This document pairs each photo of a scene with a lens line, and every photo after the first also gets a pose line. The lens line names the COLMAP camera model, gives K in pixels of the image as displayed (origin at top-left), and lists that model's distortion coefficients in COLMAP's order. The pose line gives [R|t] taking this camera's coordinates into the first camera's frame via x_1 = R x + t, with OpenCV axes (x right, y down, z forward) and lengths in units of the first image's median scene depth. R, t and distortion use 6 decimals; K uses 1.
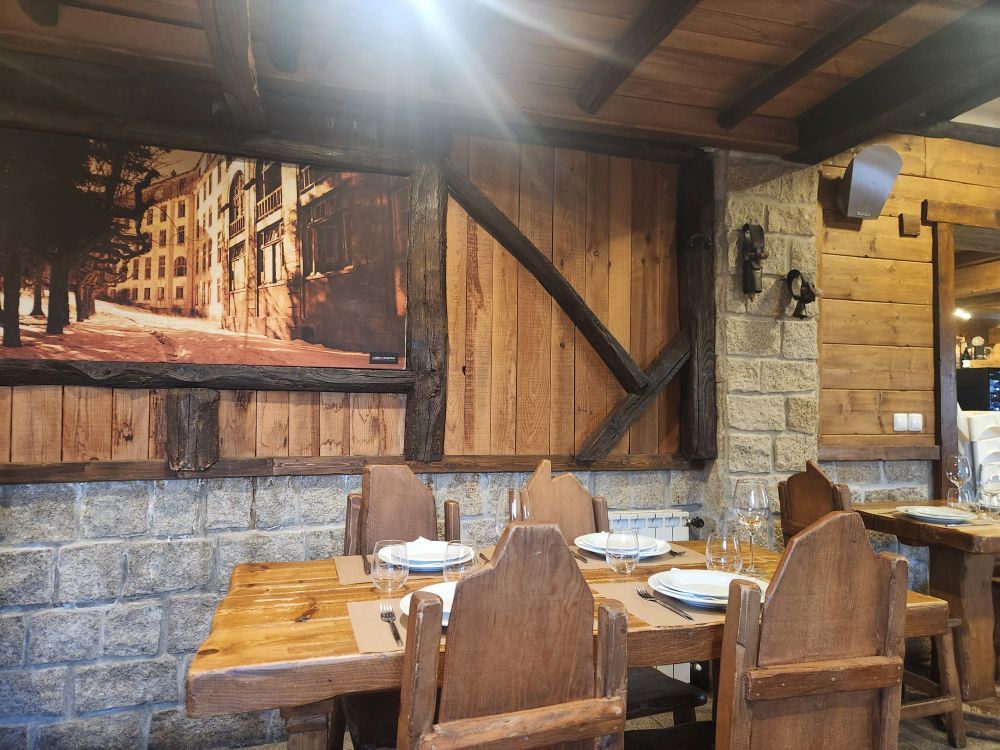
lens RADIAL K [[667.0, 0, 500.0], [0, 667.0, 375.0], [0, 0, 1]] dist [0.060692, -0.042557]
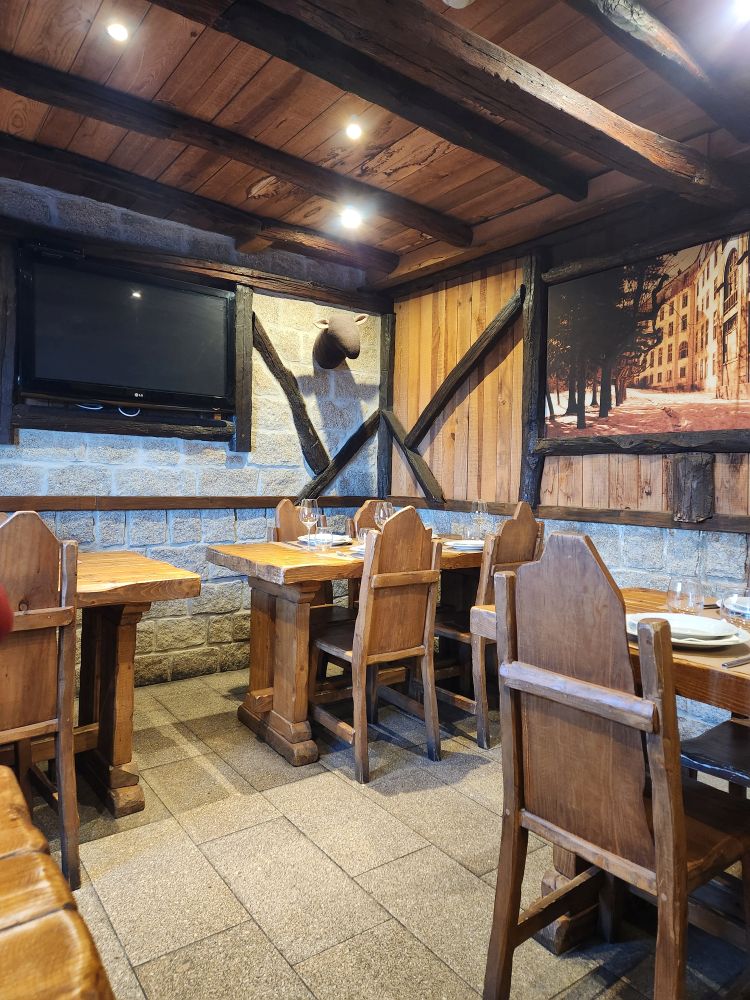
lens RADIAL K [[667.0, 0, 375.0], [0, 667.0, 500.0], [0, 0, 1]] dist [0.060692, -0.042557]
pose [[0.313151, 0.027757, -0.949298, 0.493859], [0.027041, 0.998907, 0.038128, 0.042747], [0.949318, -0.037610, 0.312058, 0.110268]]
